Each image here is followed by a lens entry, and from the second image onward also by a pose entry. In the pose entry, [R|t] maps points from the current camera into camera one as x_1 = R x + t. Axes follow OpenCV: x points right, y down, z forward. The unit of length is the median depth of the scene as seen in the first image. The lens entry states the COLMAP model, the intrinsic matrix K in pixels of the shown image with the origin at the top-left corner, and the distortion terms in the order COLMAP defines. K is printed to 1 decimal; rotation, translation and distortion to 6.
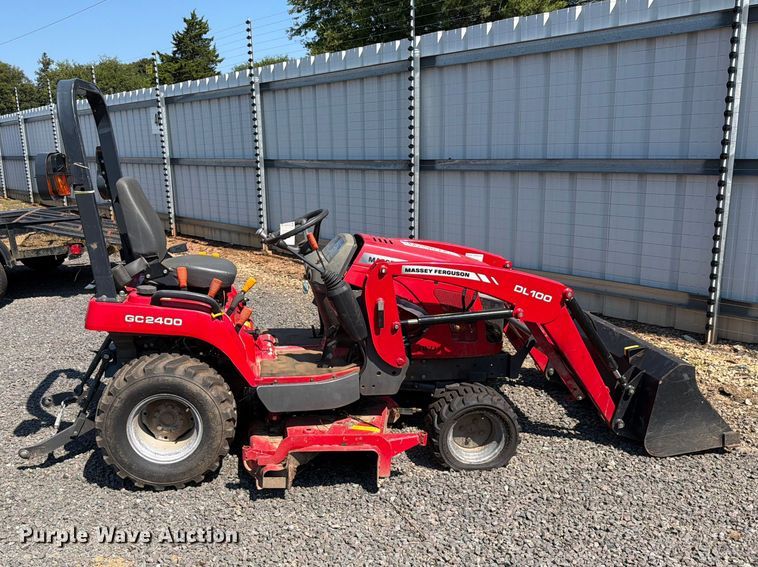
lens RADIAL K [[707.7, 0, 310.1], [0, 707.7, 326.4], [0, 0, 1]] dist [0.130917, -0.224541]
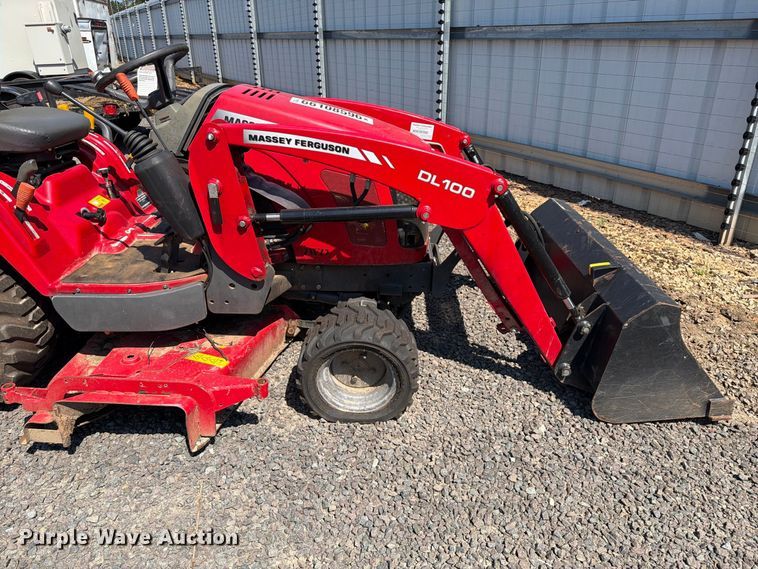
lens RADIAL K [[527.3, 0, 379.0], [0, 527.3, 284.5], [0, 0, 1]] dist [0.084084, -0.117744]
pose [[0.995430, 0.063432, -0.071380, 0.178211], [-0.049587, 0.982177, 0.181299, -0.024896], [0.081608, -0.176931, 0.980834, 0.304026]]
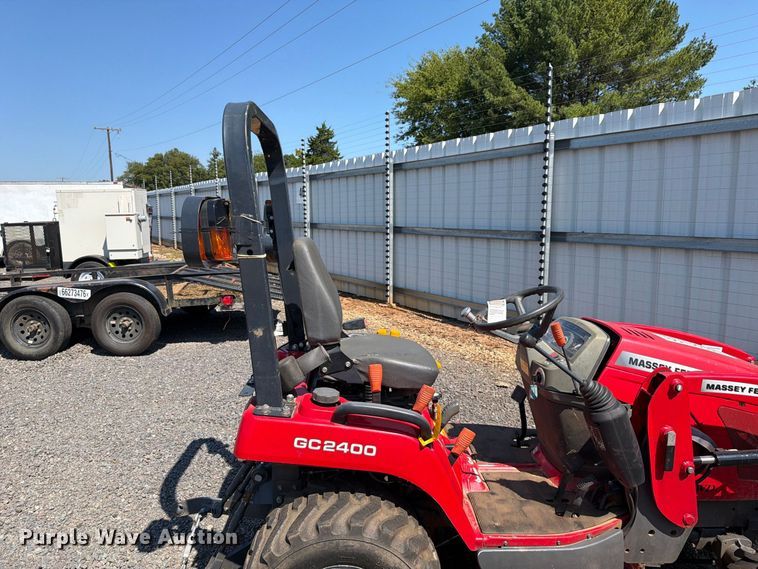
lens RADIAL K [[527.3, 0, 379.0], [0, 527.3, 284.5], [0, 0, 1]] dist [0.084084, -0.117744]
pose [[0.998421, 0.044494, -0.034291, -0.098795], [-0.048428, 0.991092, -0.124062, -0.058615], [0.028465, 0.125527, 0.991682, 0.285184]]
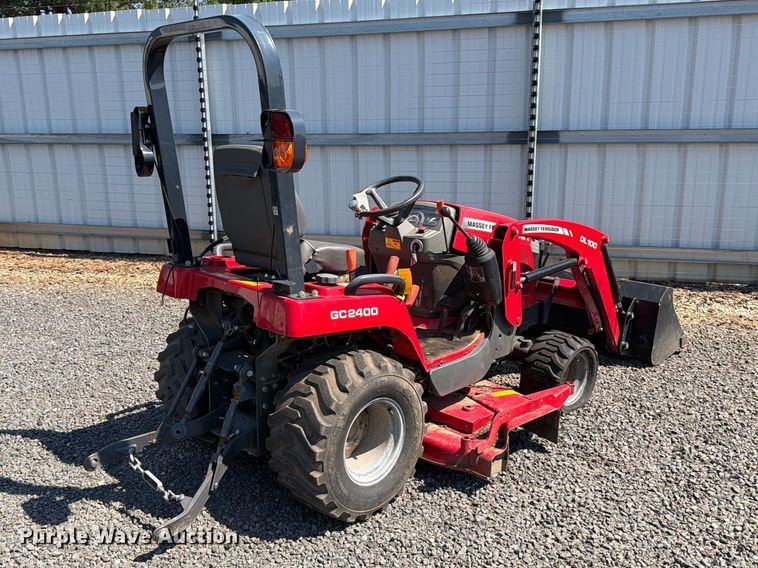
lens RADIAL K [[699.8, 0, 323.5], [0, 699.8, 281.8], [0, 0, 1]] dist [0.158337, -0.348309]
pose [[0.797240, -0.121106, 0.591389, -0.424989], [0.141903, 0.989815, 0.011400, -0.034674], [-0.586746, 0.074832, 0.806306, 0.213683]]
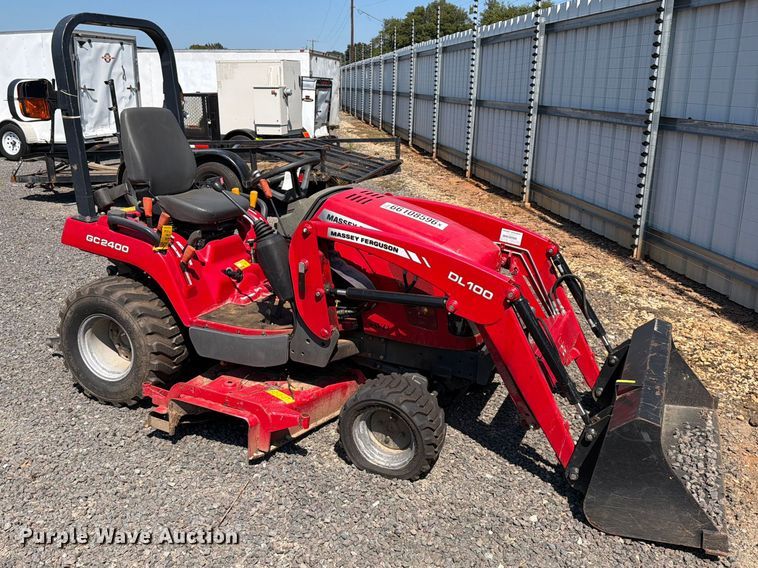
lens RADIAL K [[689.7, 0, 362.5], [0, 689.7, 281.3], [0, 0, 1]] dist [0.168152, -0.370293]
pose [[0.875232, 0.180536, -0.448750, 0.342965], [-0.169964, 0.983362, 0.064122, -0.049487], [0.452860, 0.020150, 0.891354, 0.146371]]
